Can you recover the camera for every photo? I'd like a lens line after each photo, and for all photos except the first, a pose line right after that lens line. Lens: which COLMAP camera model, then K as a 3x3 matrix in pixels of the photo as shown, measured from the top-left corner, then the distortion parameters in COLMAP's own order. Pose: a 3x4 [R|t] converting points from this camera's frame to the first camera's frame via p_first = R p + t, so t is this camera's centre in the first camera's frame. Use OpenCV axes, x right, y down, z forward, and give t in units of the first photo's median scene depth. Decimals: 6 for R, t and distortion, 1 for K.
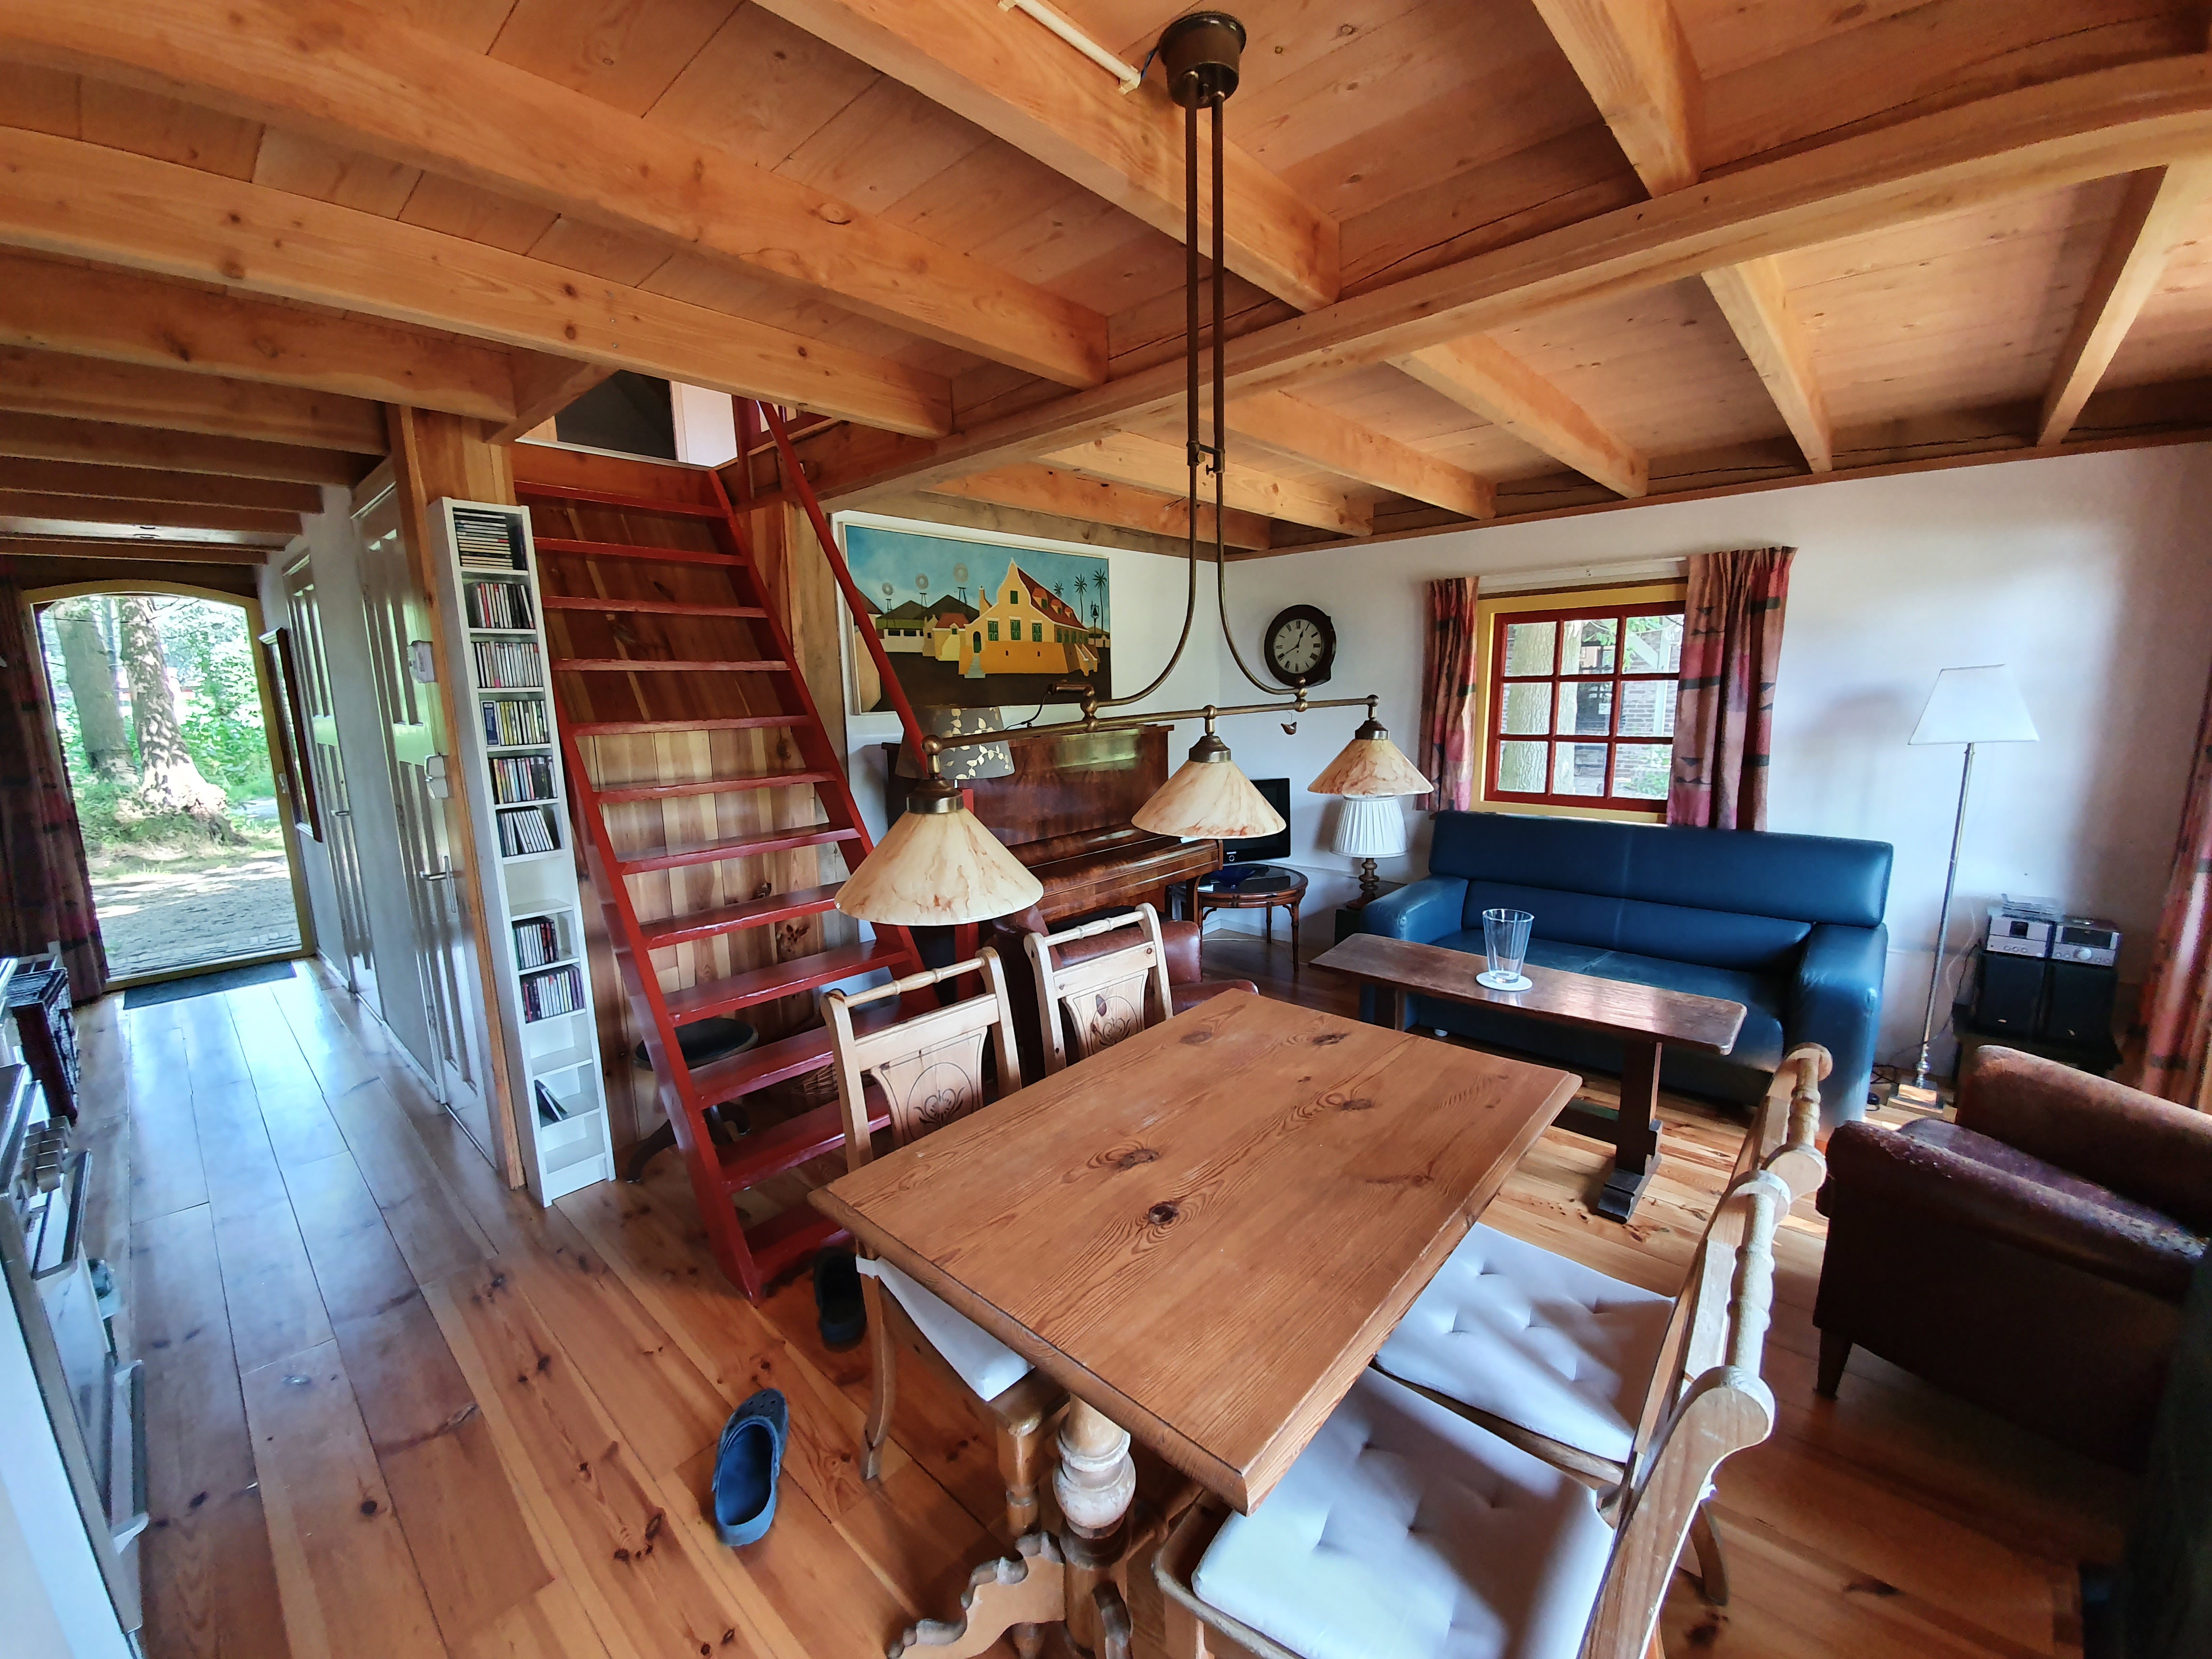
lens RADIAL K [[882.5, 0, 1077.1], [0, 882.5, 843.8], [0, 0, 1]] dist [-0.005457, -0.003430]
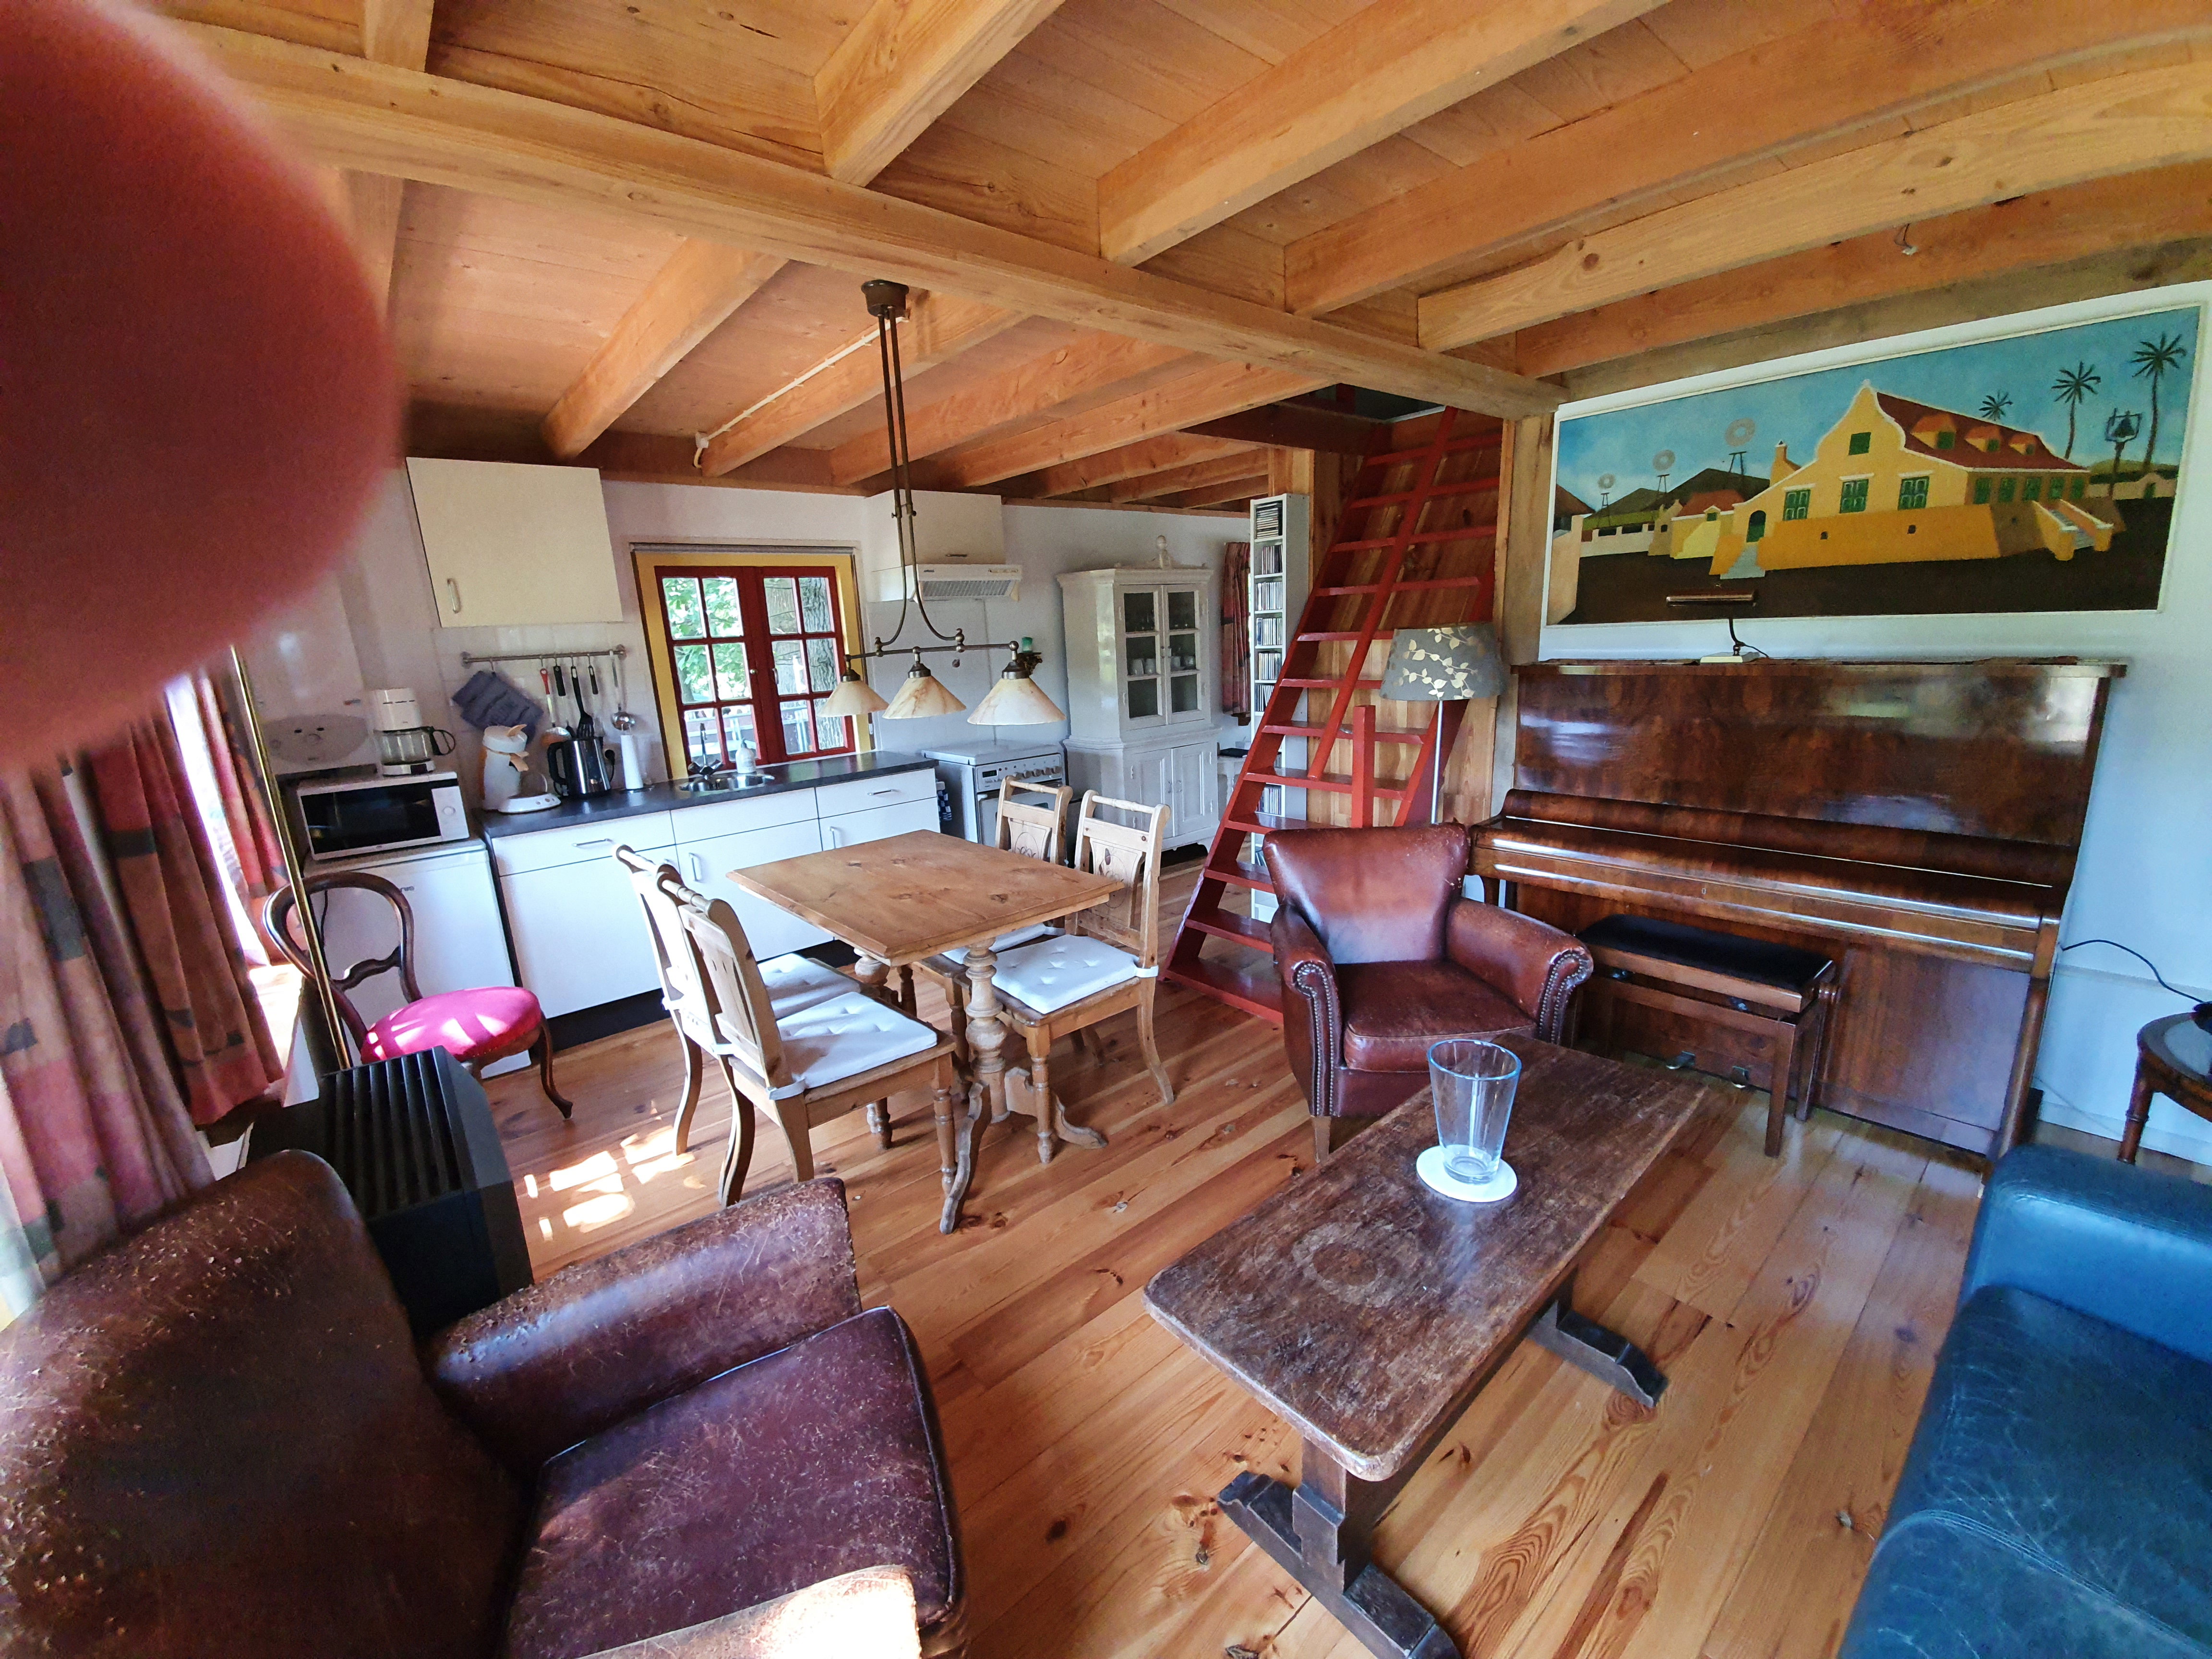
lens RADIAL K [[882.5, 0, 1086.4], [0, 882.5, 830.3], [0, 0, 1]] dist [-0.005457, -0.003430]
pose [[-0.133325, 0.253231, -0.958174, 0.886475], [-0.119063, 0.955711, 0.269147, -0.149857], [0.983895, 0.149967, -0.097270, 0.714608]]
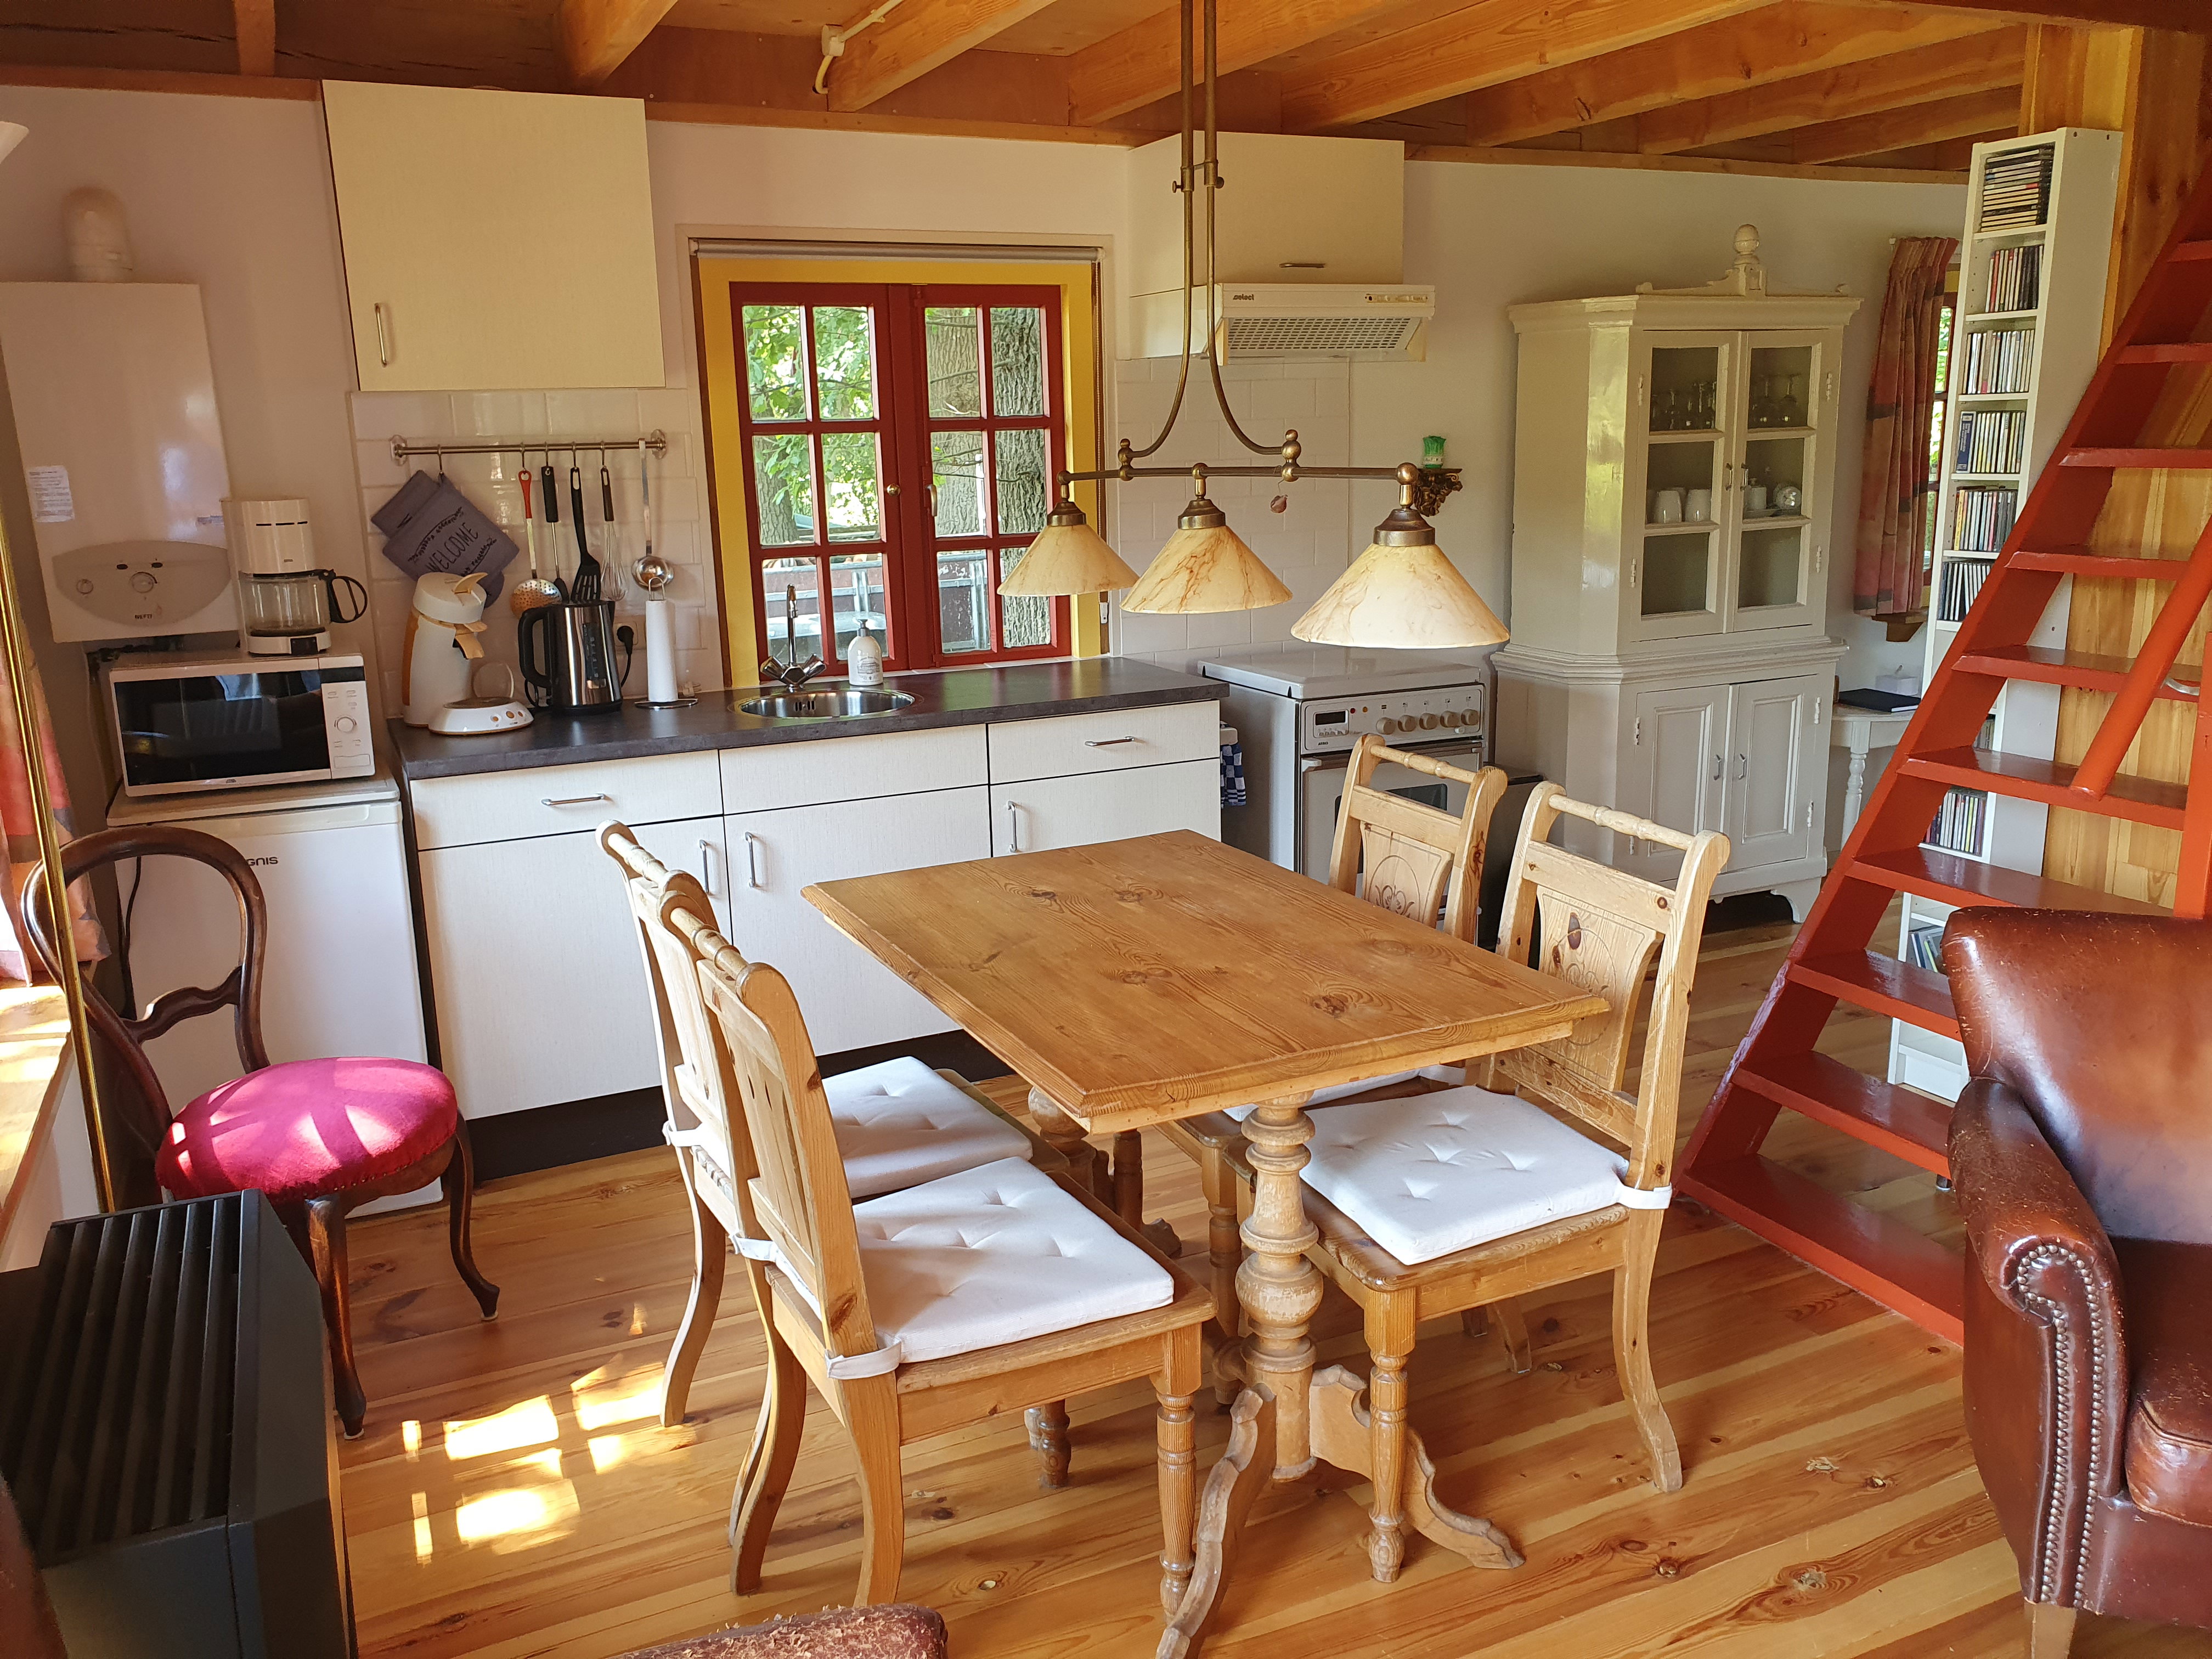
lens RADIAL K [[1739.3, 0, 1088.3], [0, 1739.3, 816.2], [0, 0, 1]] dist [0.005958, 0.004148]
pose [[-0.380567, 0.237773, -0.893663, 0.826705], [-0.127117, 0.943755, 0.305233, -0.154761], [0.915975, 0.229761, -0.328937, 0.698692]]
